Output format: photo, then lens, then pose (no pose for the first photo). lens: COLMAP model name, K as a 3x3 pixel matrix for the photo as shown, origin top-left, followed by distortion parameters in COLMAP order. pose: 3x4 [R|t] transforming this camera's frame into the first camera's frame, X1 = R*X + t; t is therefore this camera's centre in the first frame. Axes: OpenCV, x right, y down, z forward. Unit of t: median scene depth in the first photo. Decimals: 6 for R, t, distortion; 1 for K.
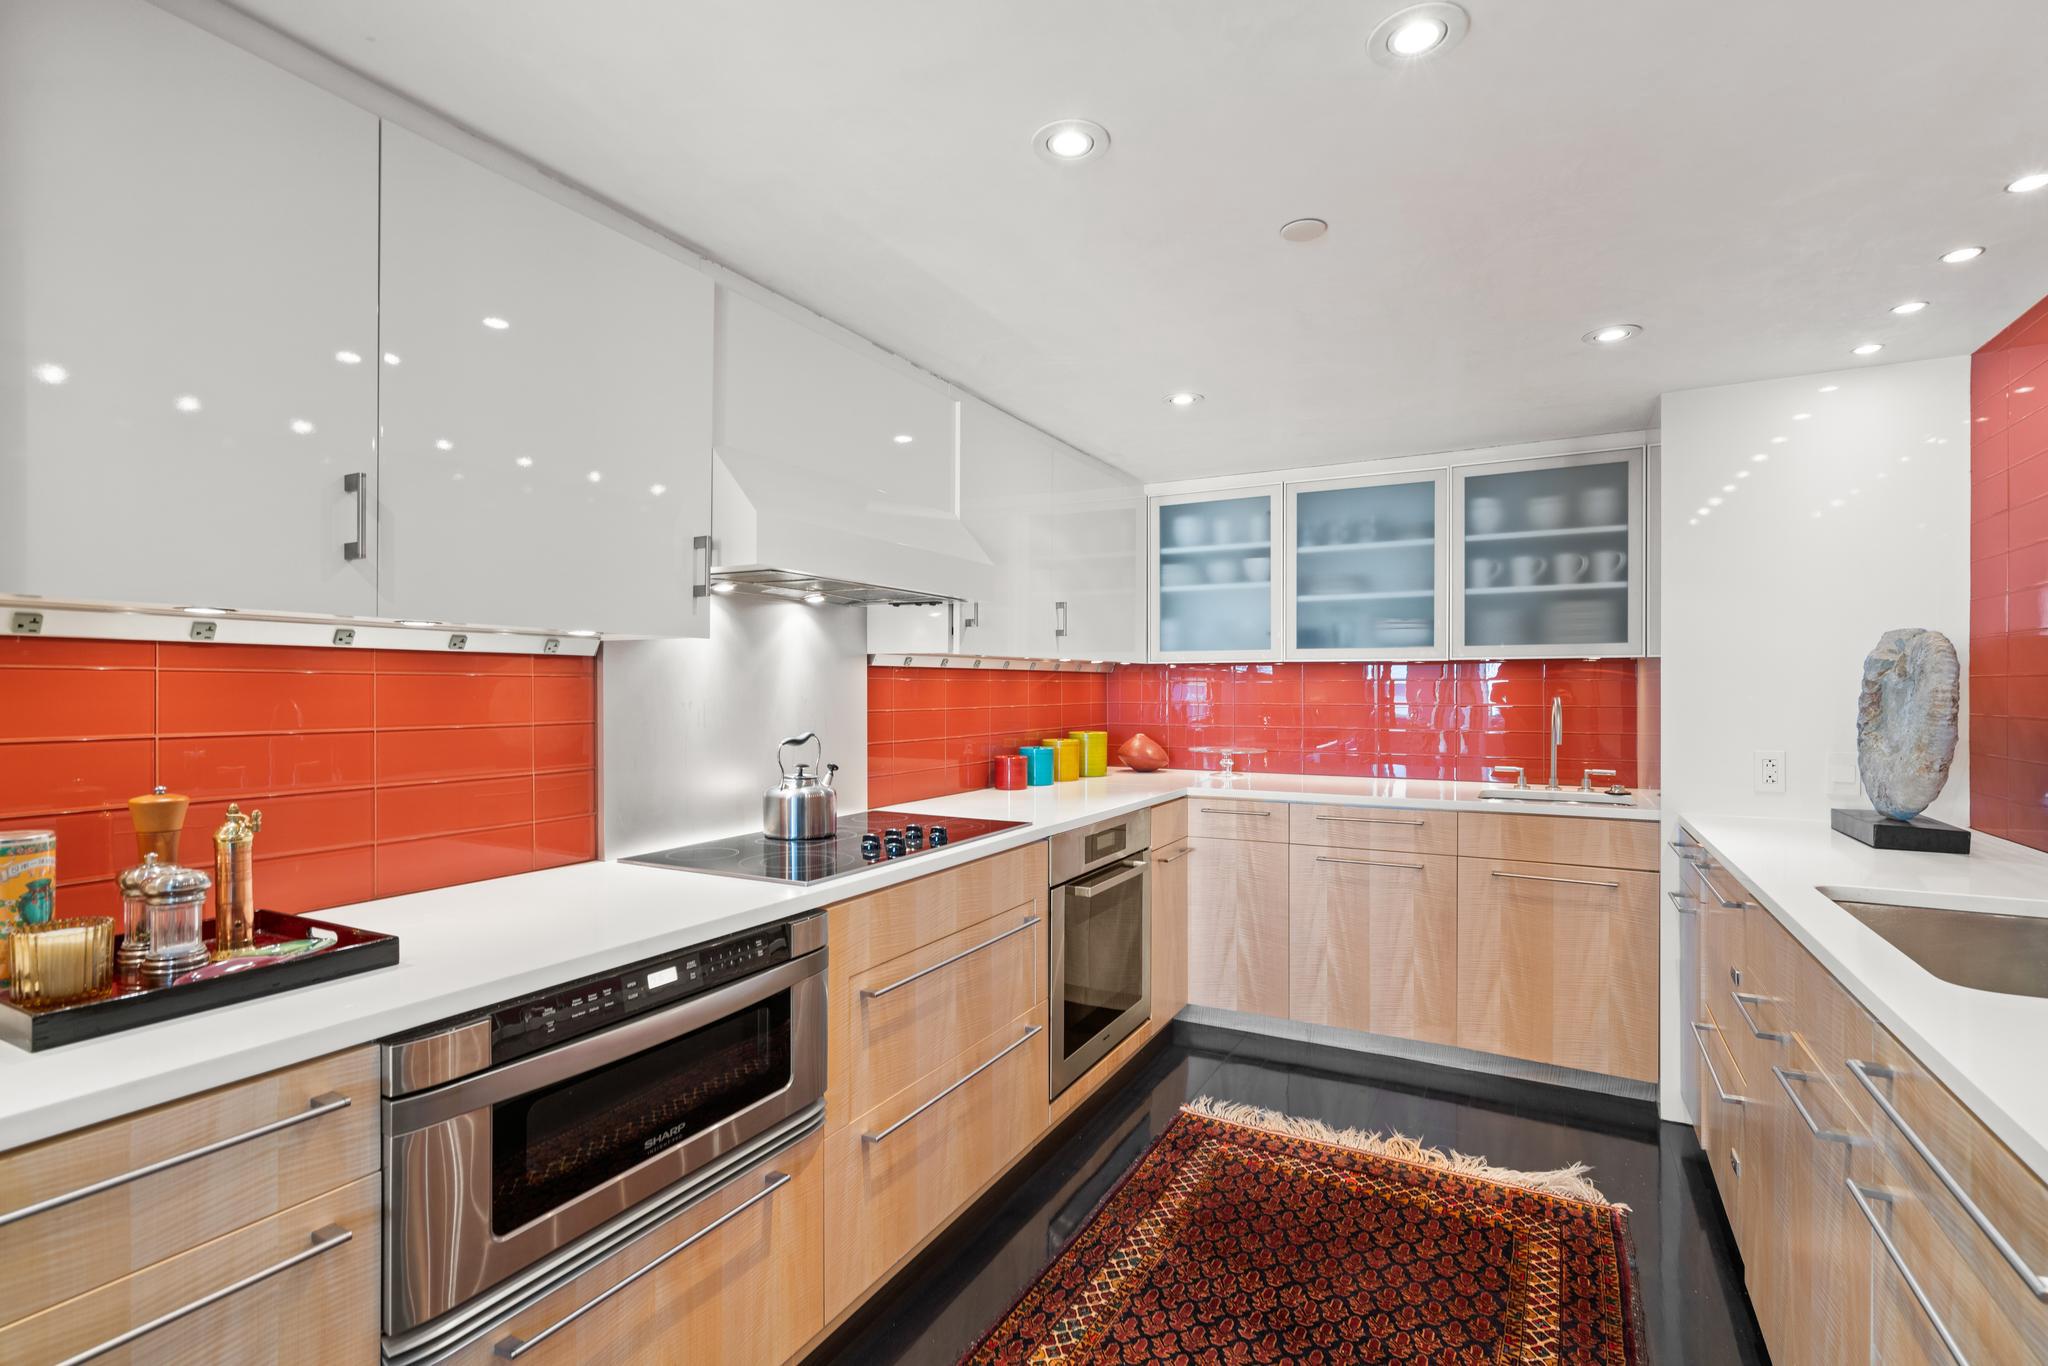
lens RADIAL K [[940.7, 0, 1033.5], [0, 940.7, 692.9], [0, 0, 1]] dist [-0.008574, 0.004128]
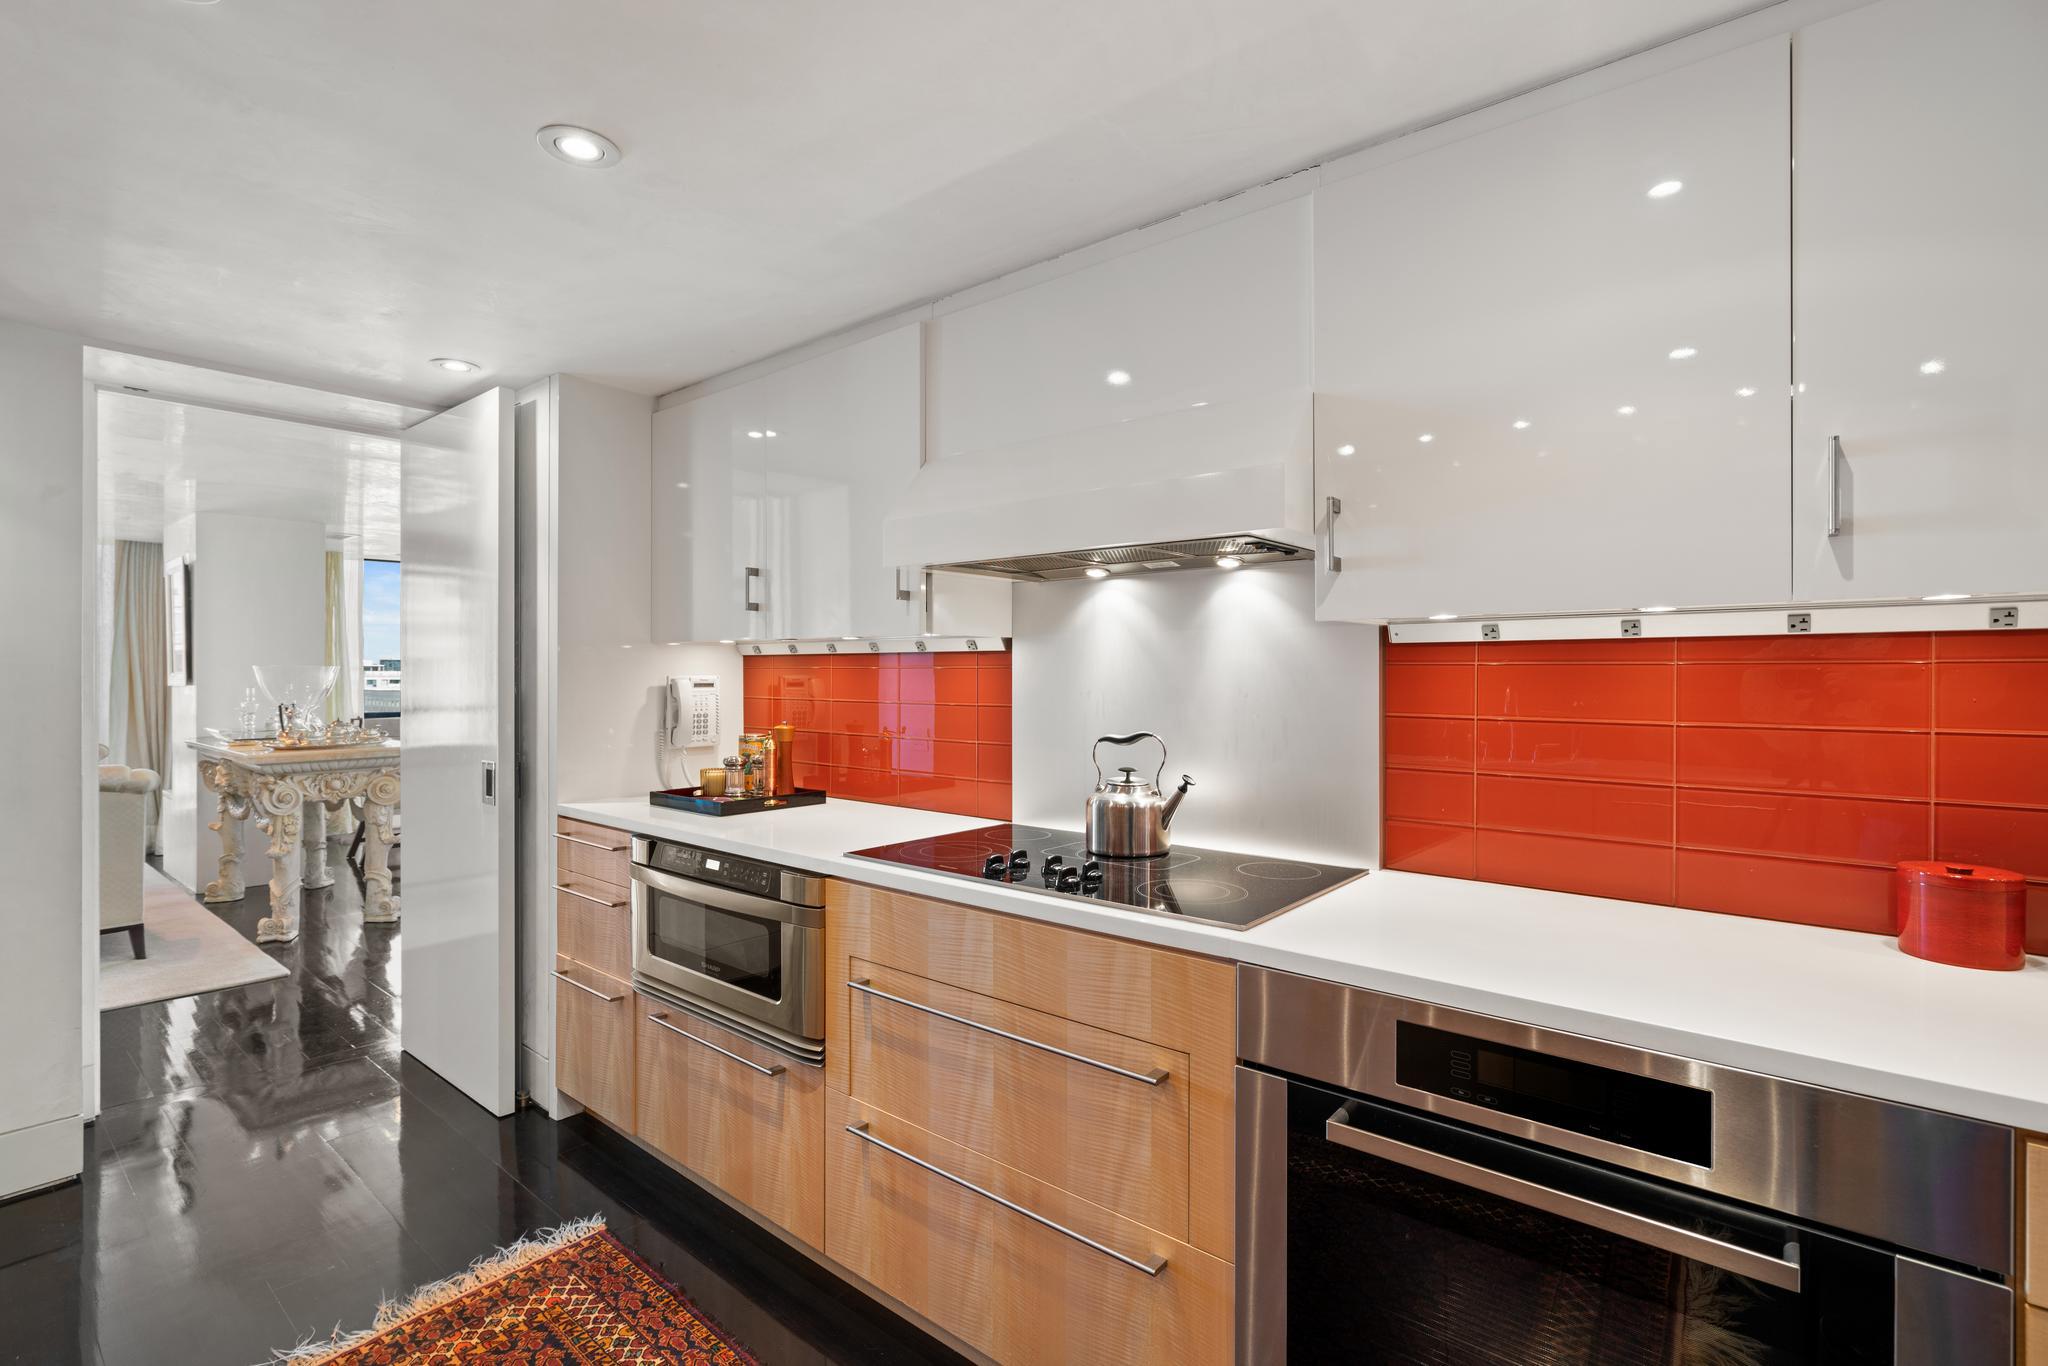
lens RADIAL K [[940.7, 0, 1040.6], [0, 940.7, 683.1], [0, 0, 1]] dist [-0.008574, 0.004128]
pose [[-0.191189, 0.004011, -0.981545, 0.637997], [-0.009372, 0.999939, 0.005912, -0.004826], [0.981508, 0.010329, -0.191140, 1.144645]]
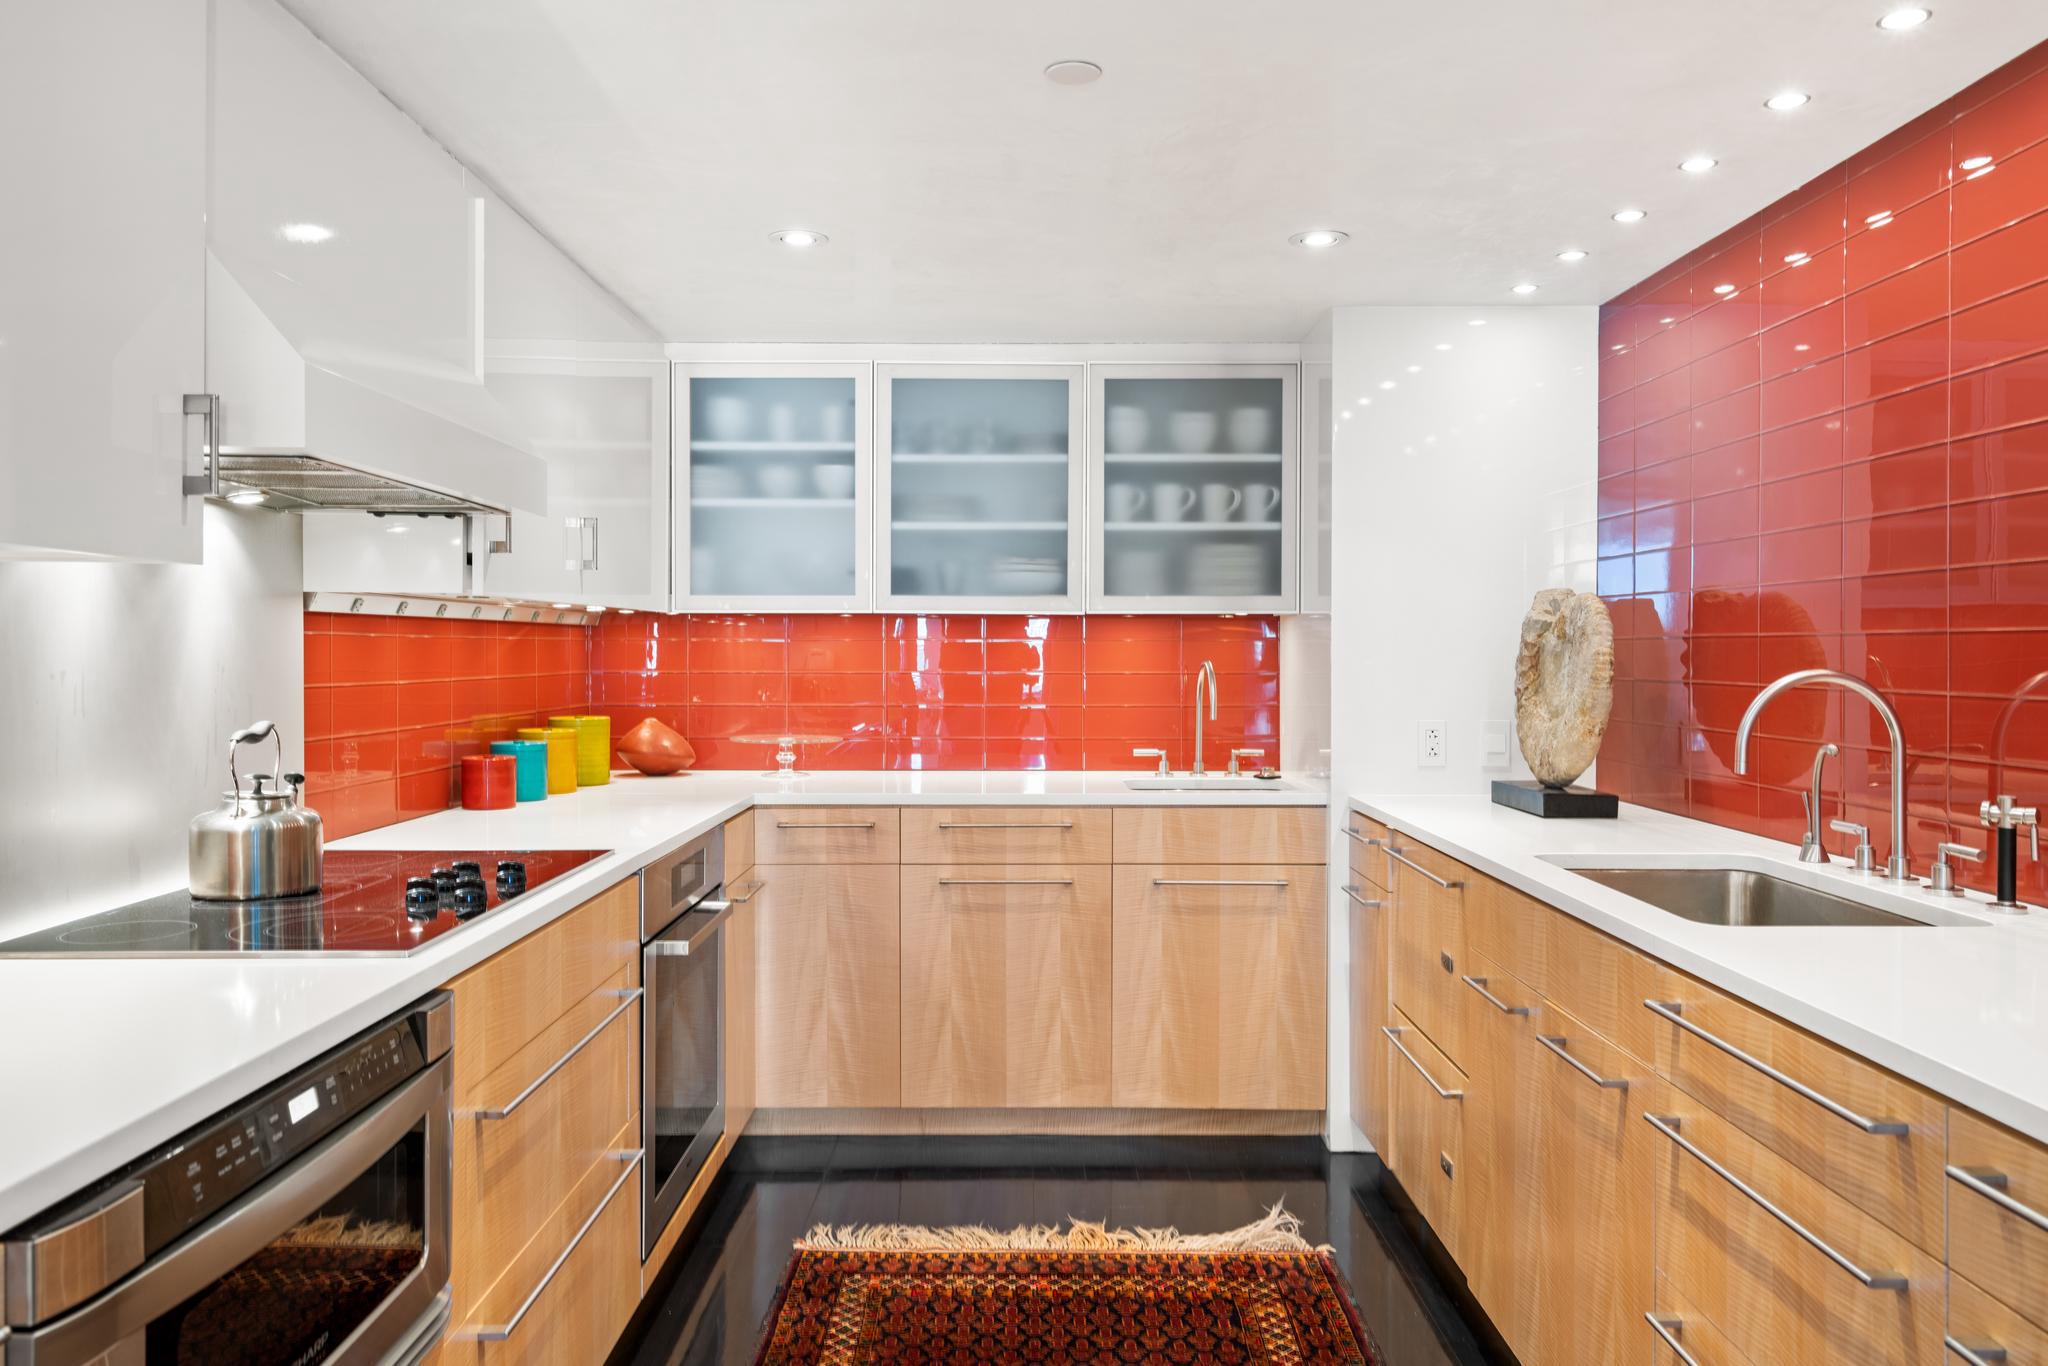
lens RADIAL K [[1485.2, 0, 1009.4], [0, 1485.2, 671.8], [0, 0, 1]] dist [0.009812, -0.019261]
pose [[0.878143, -0.005558, 0.478366, -0.289045], [0.001137, 0.999954, 0.009530, 0.001501], [-0.478397, -0.007825, 0.878109, -0.065254]]
